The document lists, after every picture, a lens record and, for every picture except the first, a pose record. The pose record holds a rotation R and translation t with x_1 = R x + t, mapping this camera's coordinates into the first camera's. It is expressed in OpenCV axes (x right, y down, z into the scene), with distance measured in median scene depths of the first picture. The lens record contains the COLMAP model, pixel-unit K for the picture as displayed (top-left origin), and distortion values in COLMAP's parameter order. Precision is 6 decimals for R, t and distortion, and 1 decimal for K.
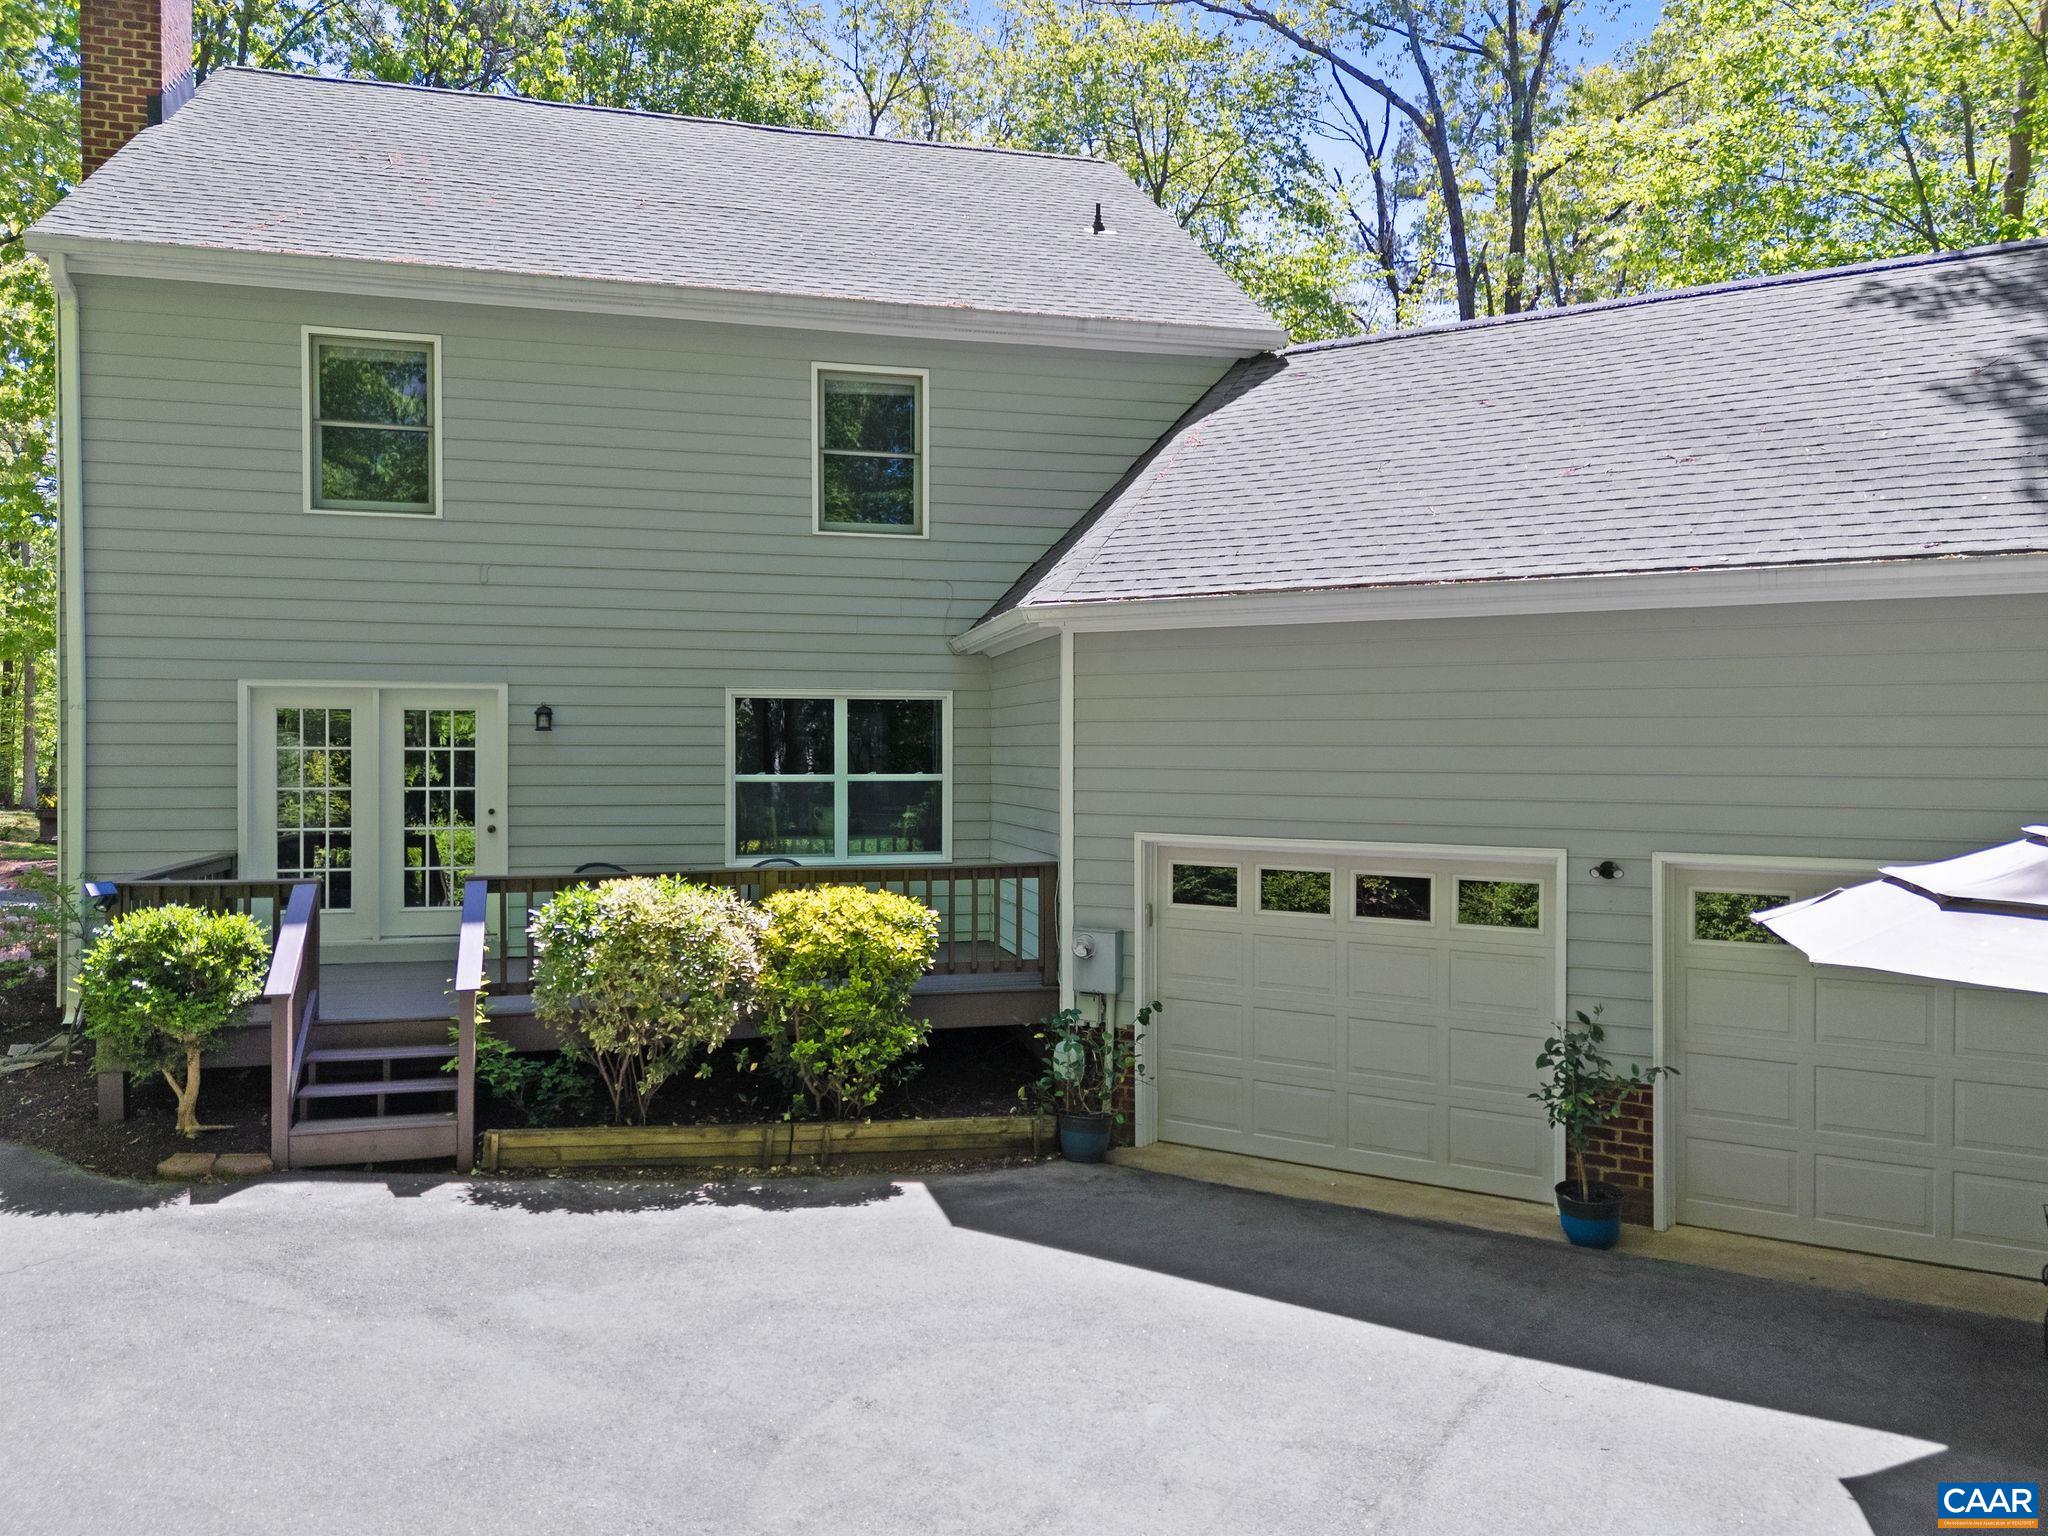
lens RADIAL K [[1474.0, 0, 1024.0], [0, 1474.0, 768.0], [0, 0, 1]] dist [0.105751, -0.097022]
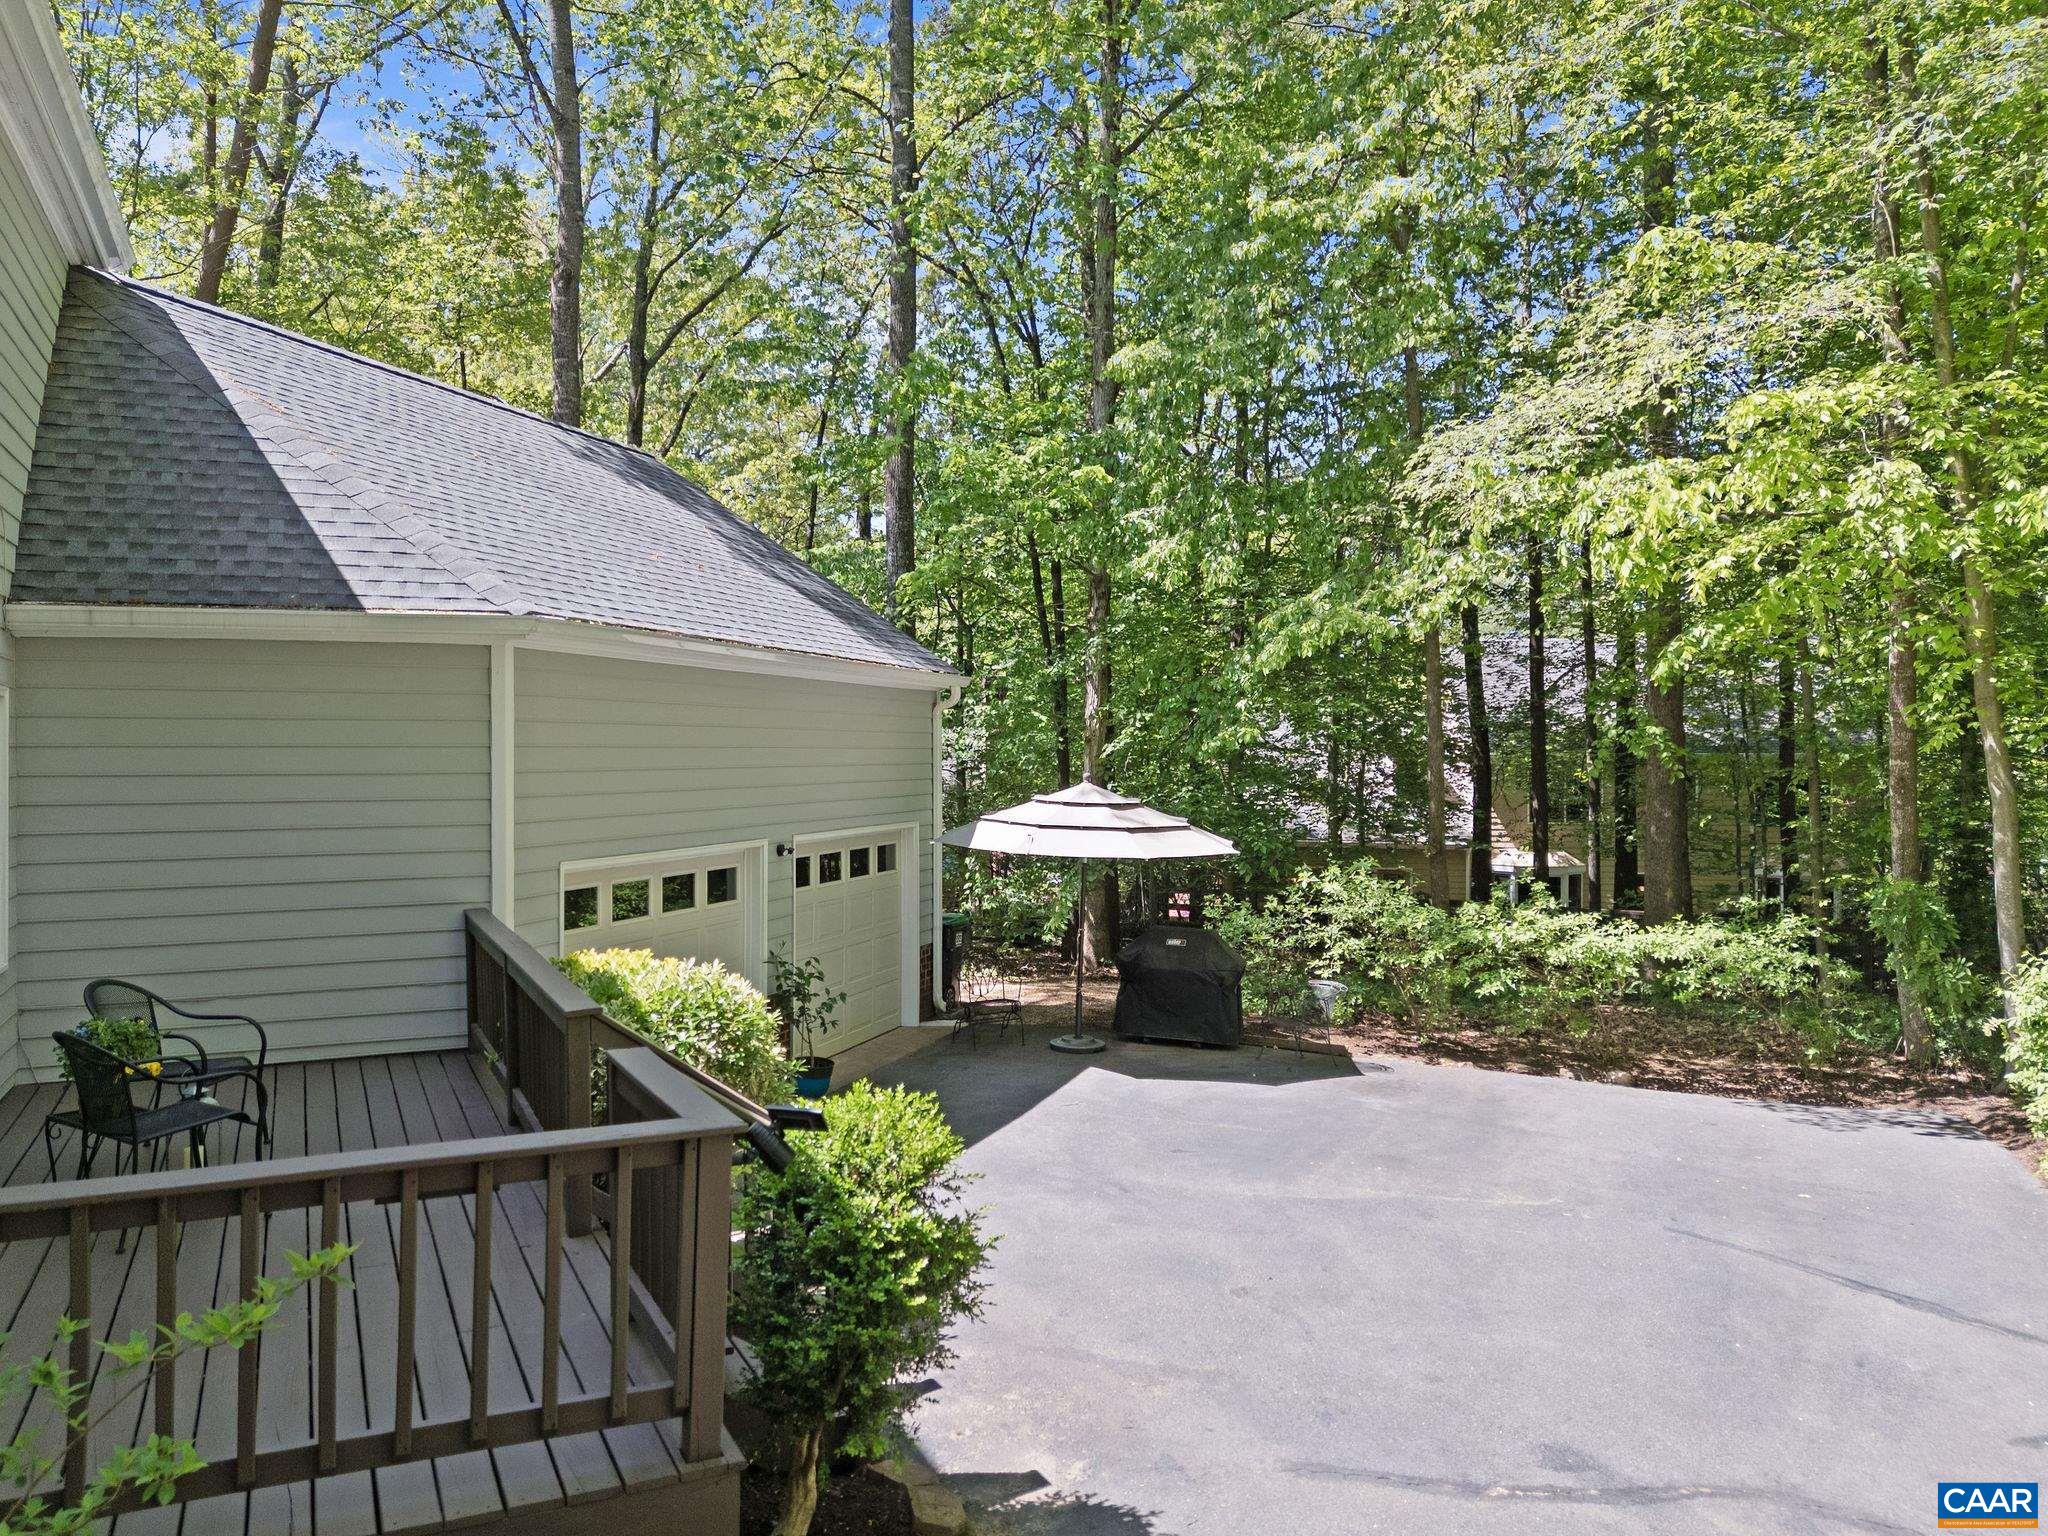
lens RADIAL K [[1474.0, 0, 1024.0], [0, 1474.0, 768.0], [0, 0, 1]] dist [0.105751, -0.097022]
pose [[-0.193243, -0.012020, 0.981077, -1.054607], [0.022183, 0.999616, 0.016616, -0.030866], [-0.980900, 0.024974, -0.192903, 1.003737]]
